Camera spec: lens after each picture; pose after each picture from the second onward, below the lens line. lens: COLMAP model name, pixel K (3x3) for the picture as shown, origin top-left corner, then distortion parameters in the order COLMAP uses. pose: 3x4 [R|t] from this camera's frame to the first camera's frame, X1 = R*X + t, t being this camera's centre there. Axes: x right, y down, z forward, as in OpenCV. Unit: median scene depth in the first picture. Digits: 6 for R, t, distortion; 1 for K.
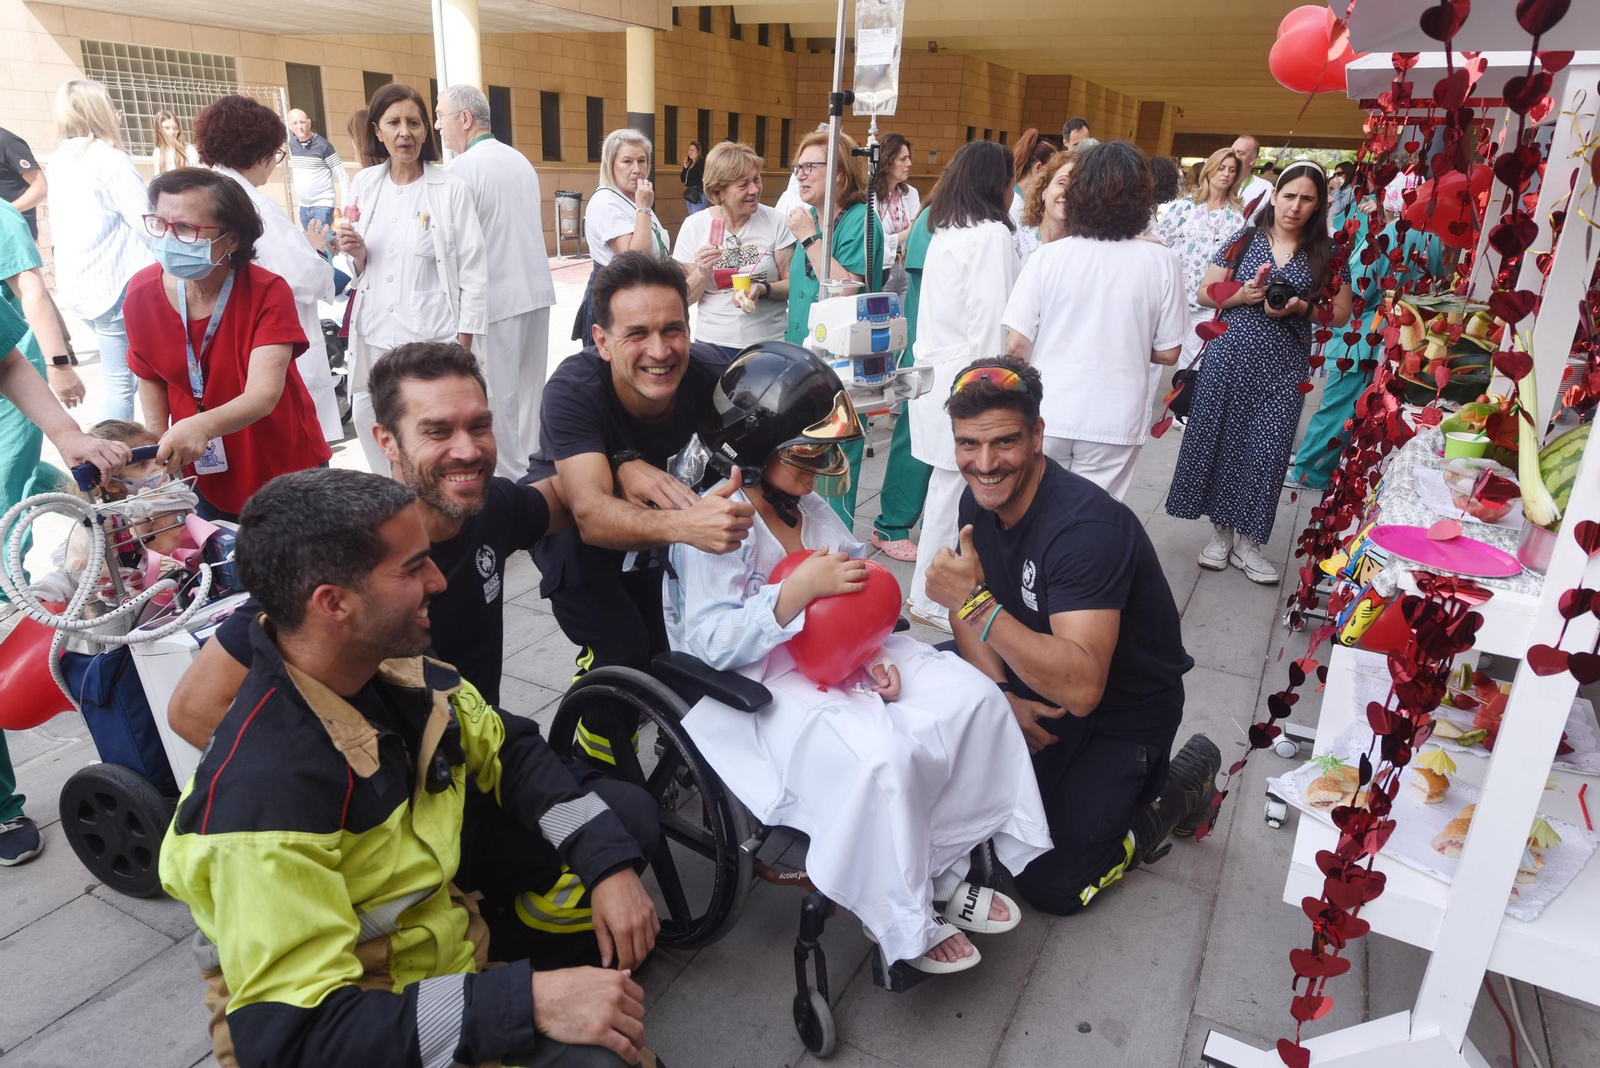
lens RADIAL K [[1050.5, 0, 800.0], [0, 1050.5, 534.0], [0, 0, 1]] dist [0.000188, 0.000364]
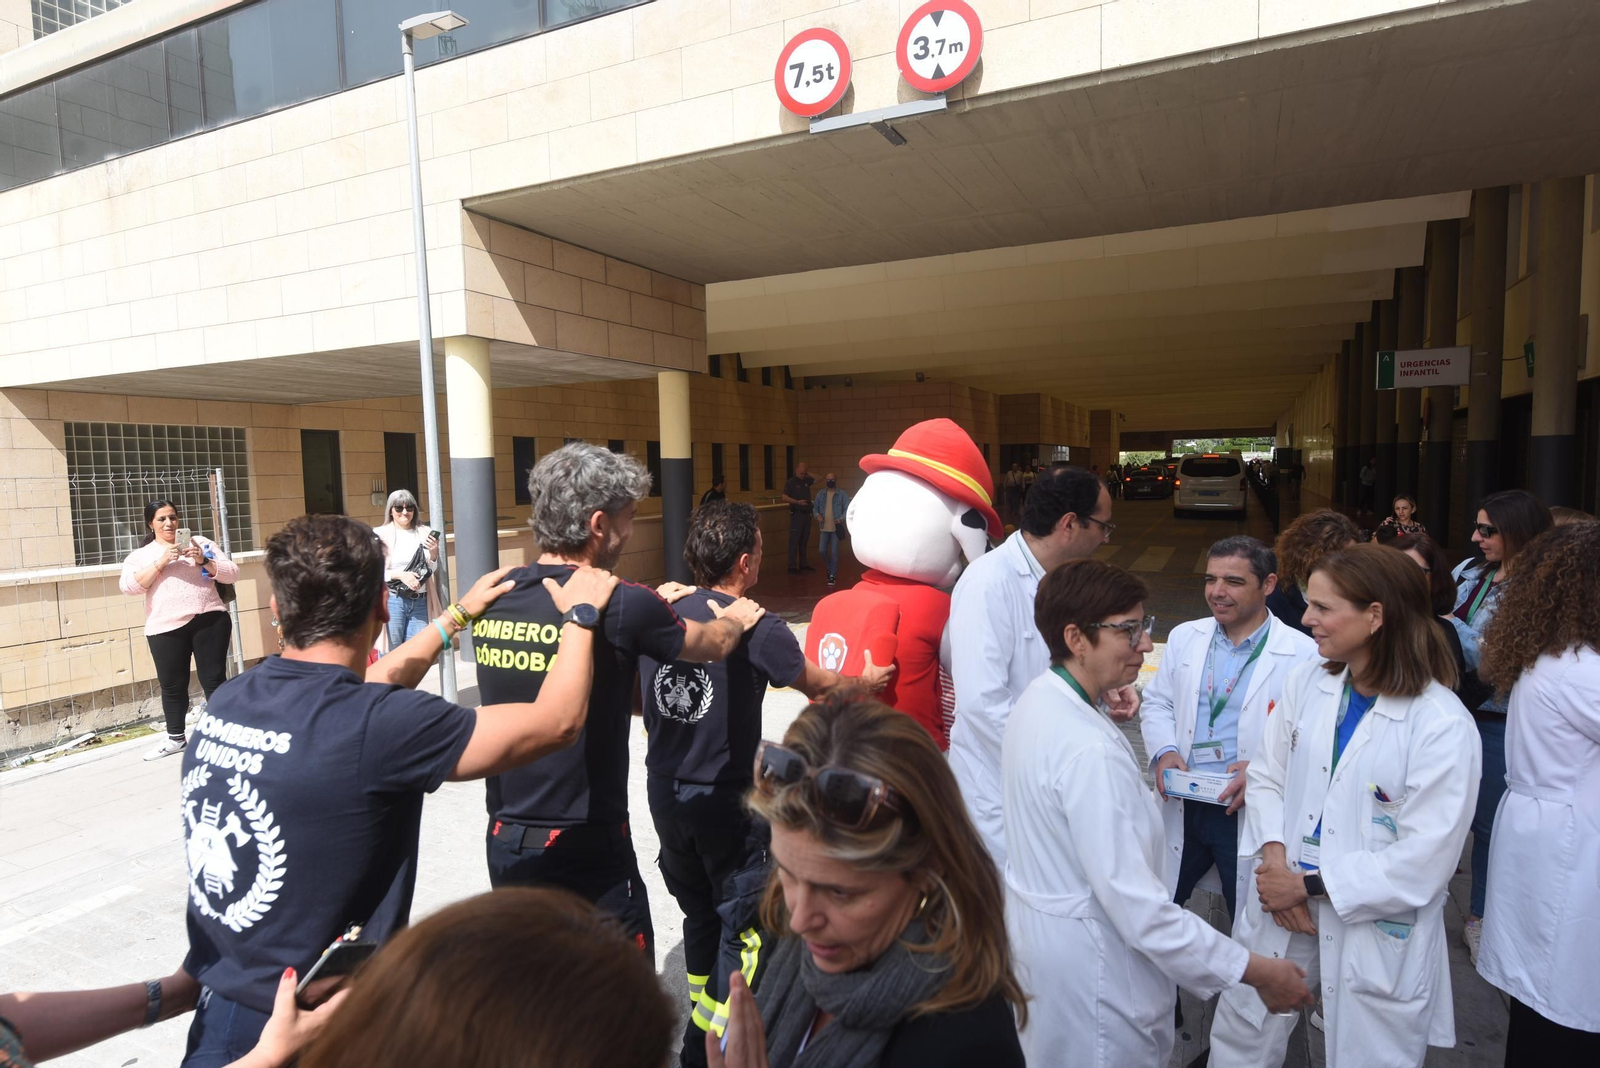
lens RADIAL K [[925.9, 0, 800.0], [0, 925.9, 534.0], [0, 0, 1]] dist [-0.000375, -0.000073]
pose [[0.997713, -0.065317, 0.017390, -0.028539], [0.067584, 0.960014, -0.271673, -0.052447], [0.001050, 0.272227, 0.962233, 0.115240]]
